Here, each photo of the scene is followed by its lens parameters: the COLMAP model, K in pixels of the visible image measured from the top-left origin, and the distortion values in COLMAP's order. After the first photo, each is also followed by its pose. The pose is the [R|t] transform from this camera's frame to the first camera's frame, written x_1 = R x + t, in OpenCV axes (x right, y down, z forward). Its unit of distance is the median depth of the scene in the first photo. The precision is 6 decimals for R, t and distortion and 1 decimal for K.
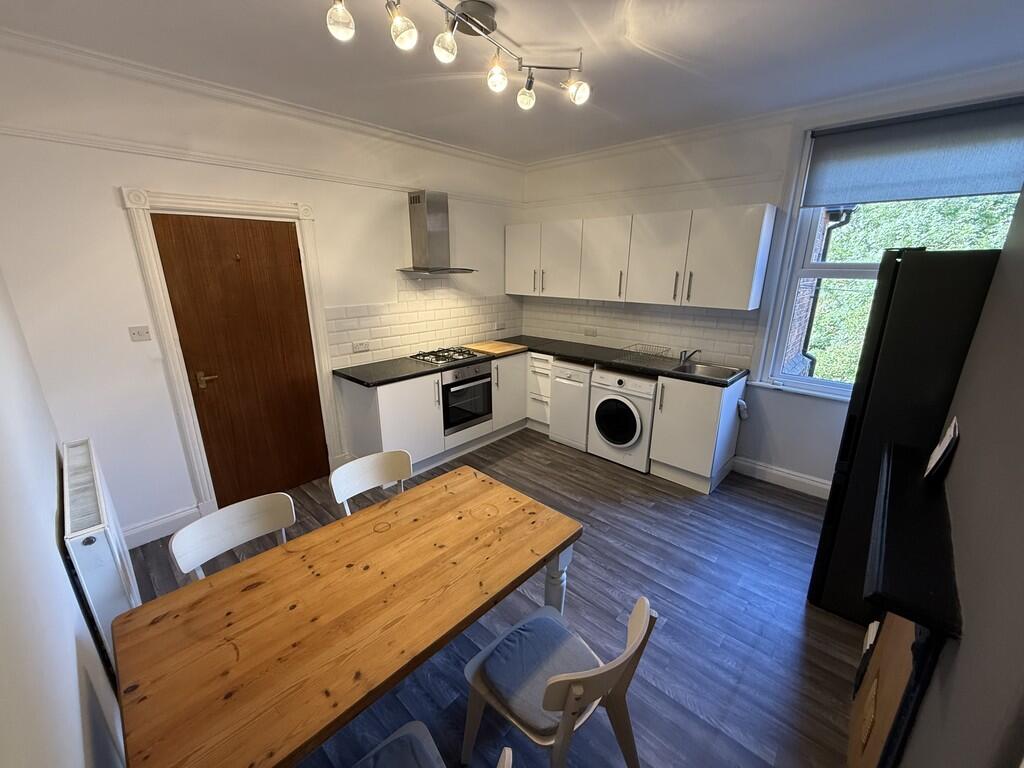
lens RADIAL K [[413.5, 0, 514.3], [0, 413.5, 387.1], [0, 0, 1]] dist [0.000844, -0.000088]
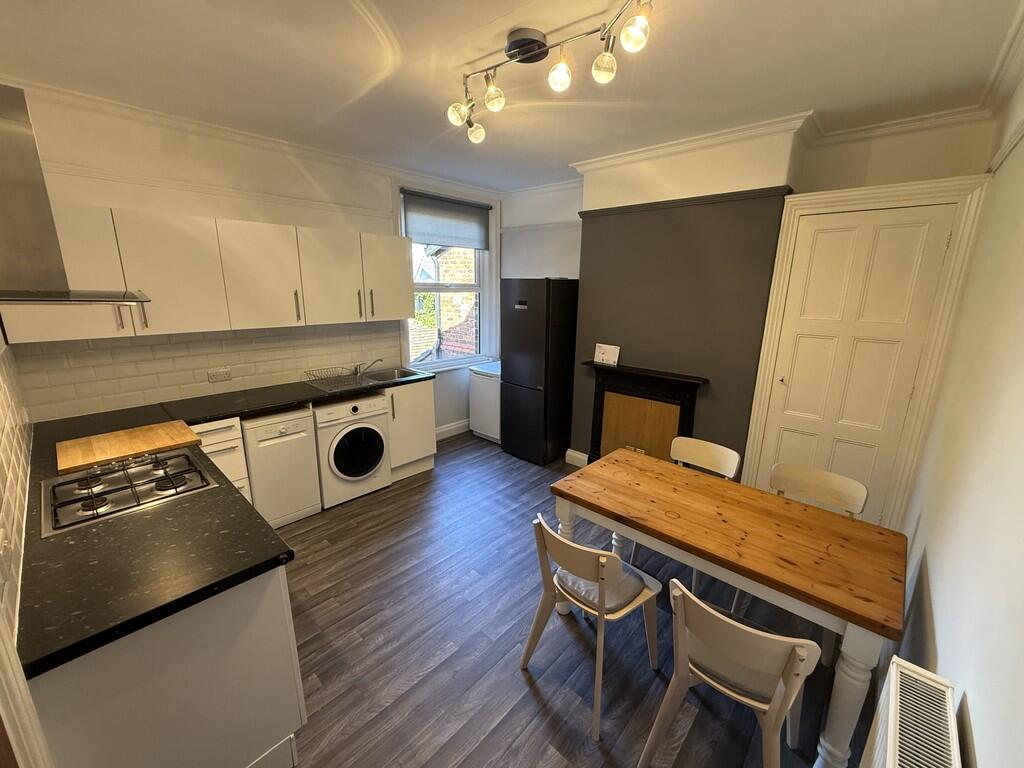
lens RADIAL K [[413.5, 0, 515.5], [0, 413.5, 383.2], [0, 0, 1]] dist [0.000844, -0.000088]
pose [[-0.008492, -0.237036, 0.971464, -0.632221], [0.273036, 0.934033, 0.230289, -0.181524], [-0.961966, 0.267201, 0.056788, 0.591442]]
